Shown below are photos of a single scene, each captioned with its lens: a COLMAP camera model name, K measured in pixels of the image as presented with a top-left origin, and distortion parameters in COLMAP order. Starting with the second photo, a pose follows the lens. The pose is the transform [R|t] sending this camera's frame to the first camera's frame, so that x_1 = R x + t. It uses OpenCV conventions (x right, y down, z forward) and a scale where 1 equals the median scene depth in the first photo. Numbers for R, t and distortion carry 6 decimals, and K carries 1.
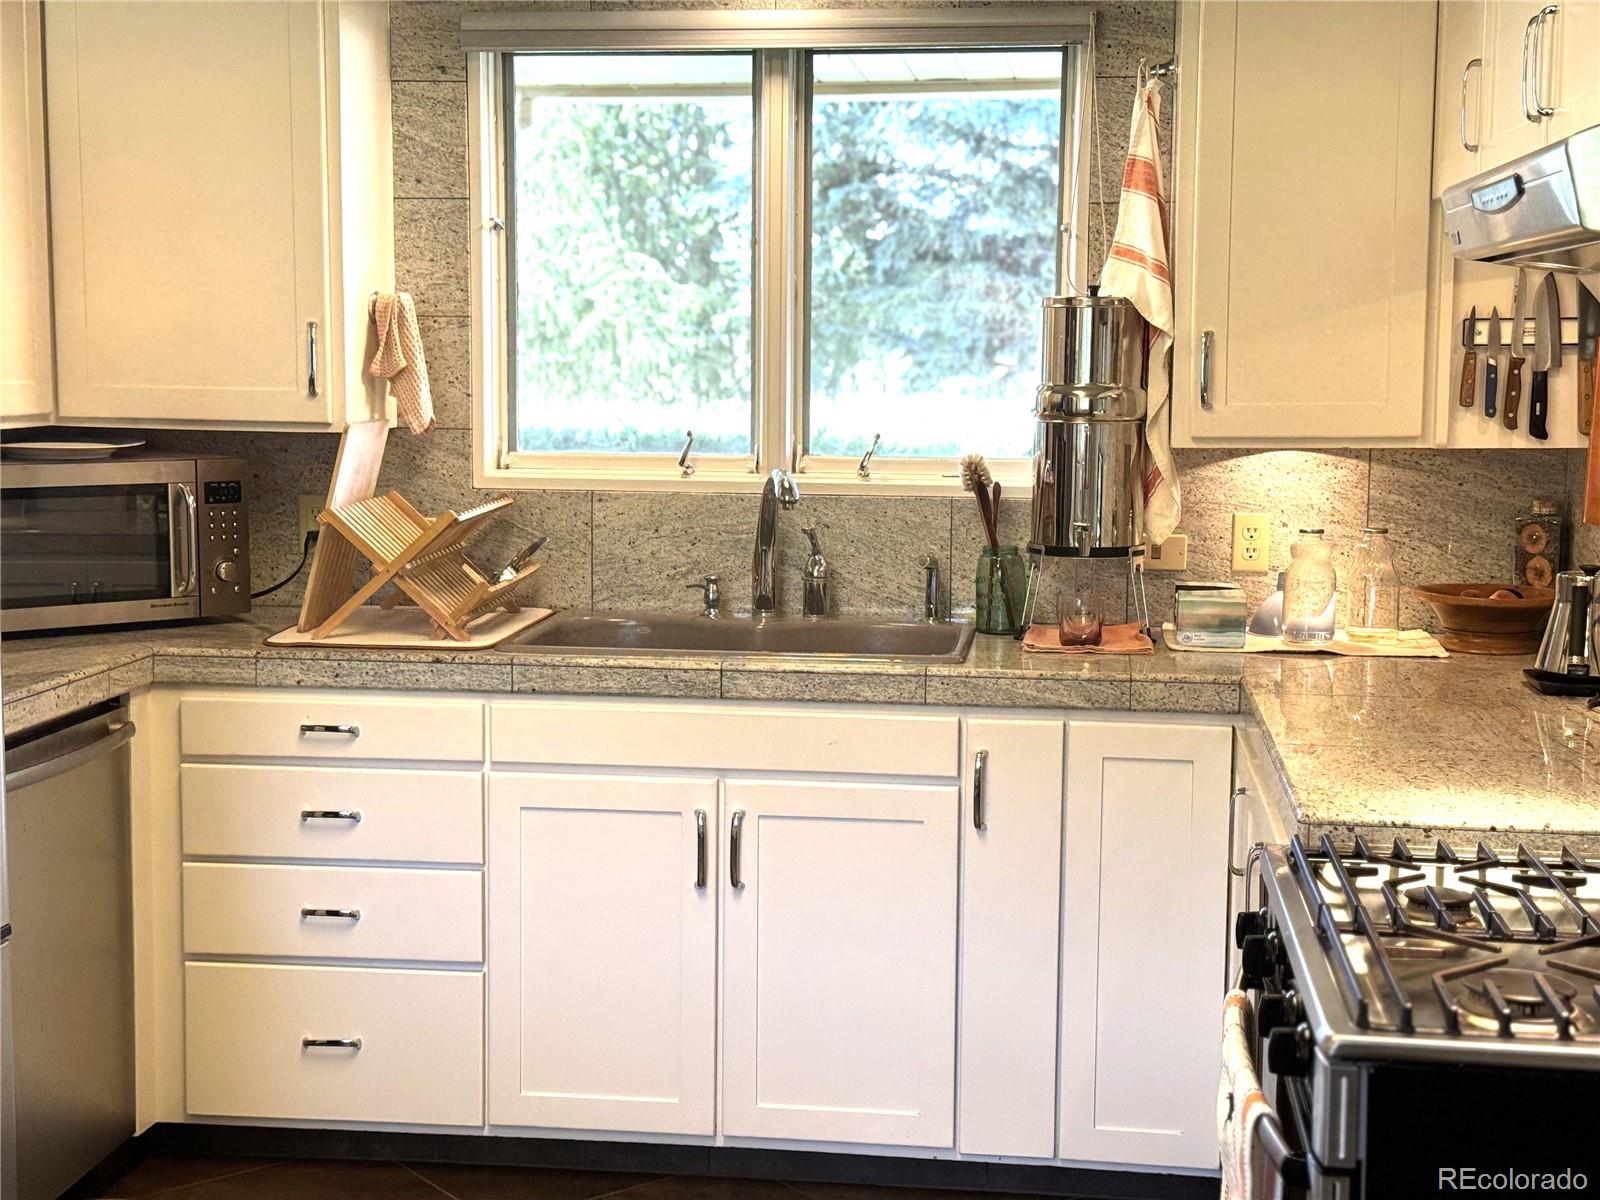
lens RADIAL K [[2252.7, 0, 799.6], [0, 2252.7, 600.2], [0, 0, 1]] dist [0.131828, 0.000000]
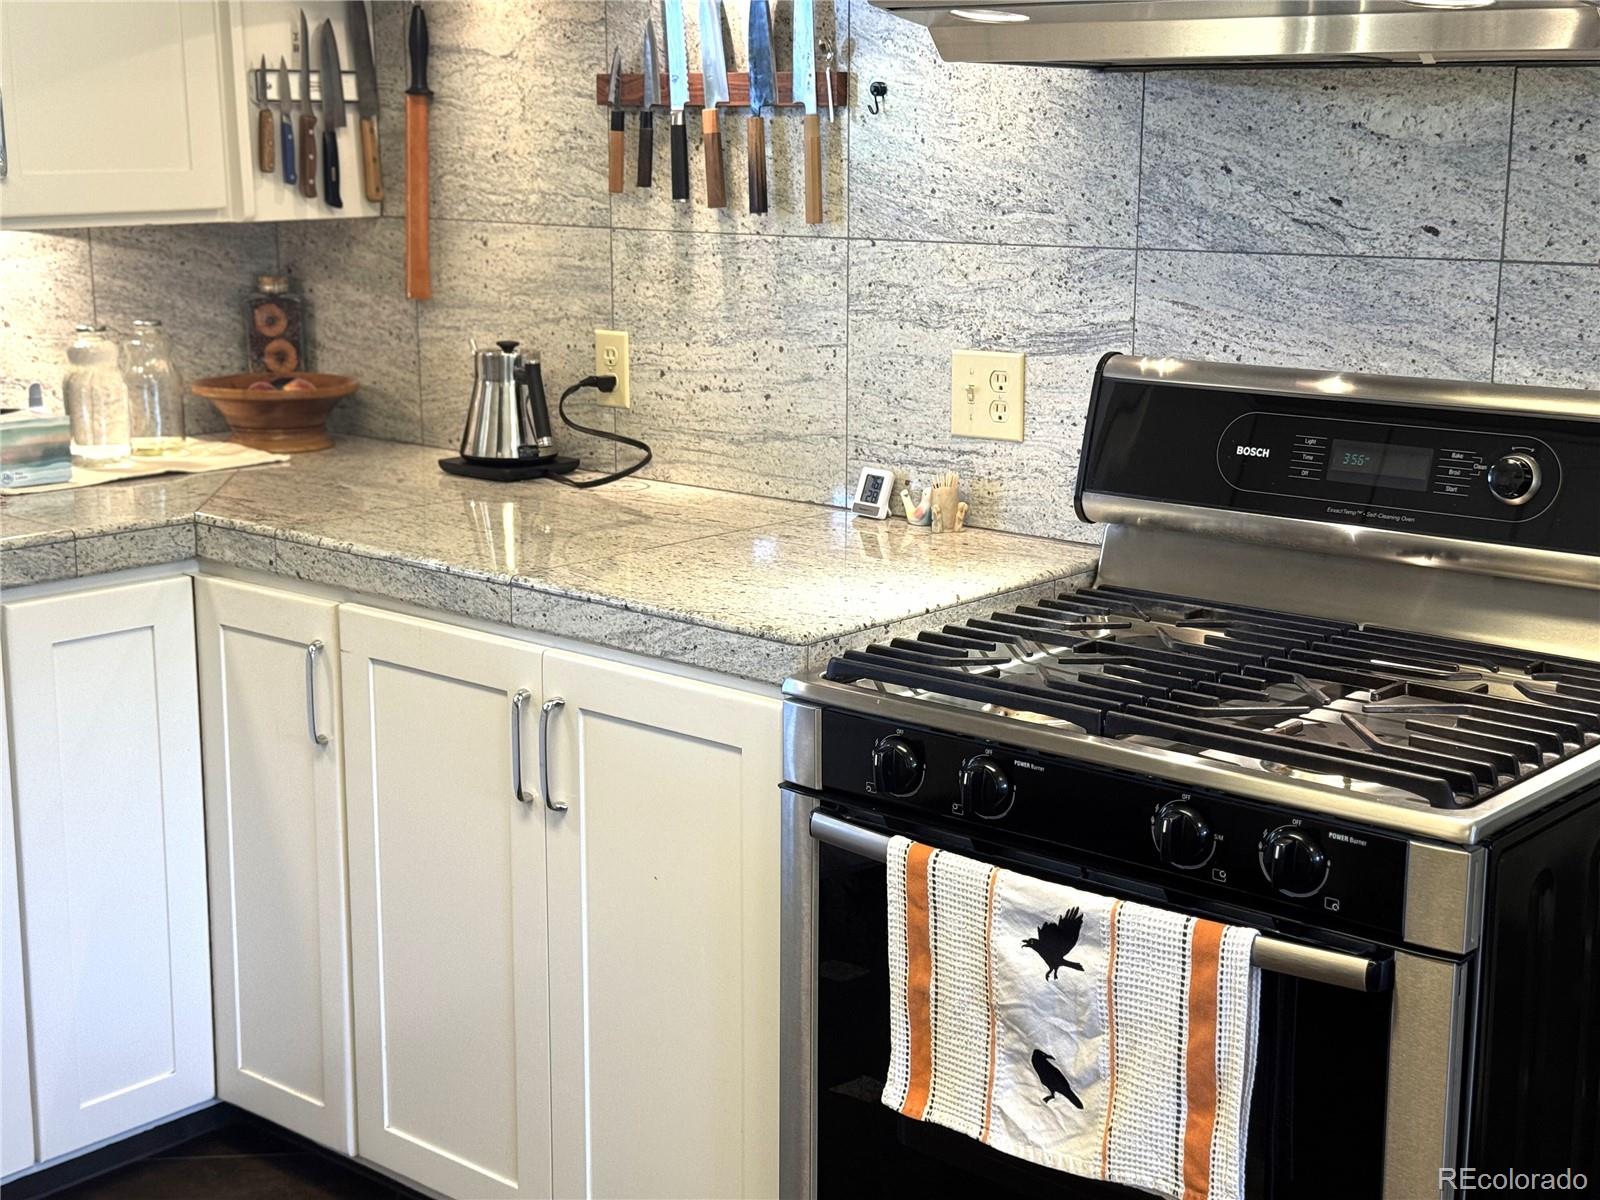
lens RADIAL K [[2252.7, 0, 800.2], [0, 2252.7, 597.4], [0, 0, 1]] dist [0.131828, 0.000000]
pose [[0.557608, -0.179095, 0.810554, -0.331984], [0.096335, 0.983812, 0.151105, -0.036684], [-0.824495, -0.006173, 0.565835, 0.332902]]
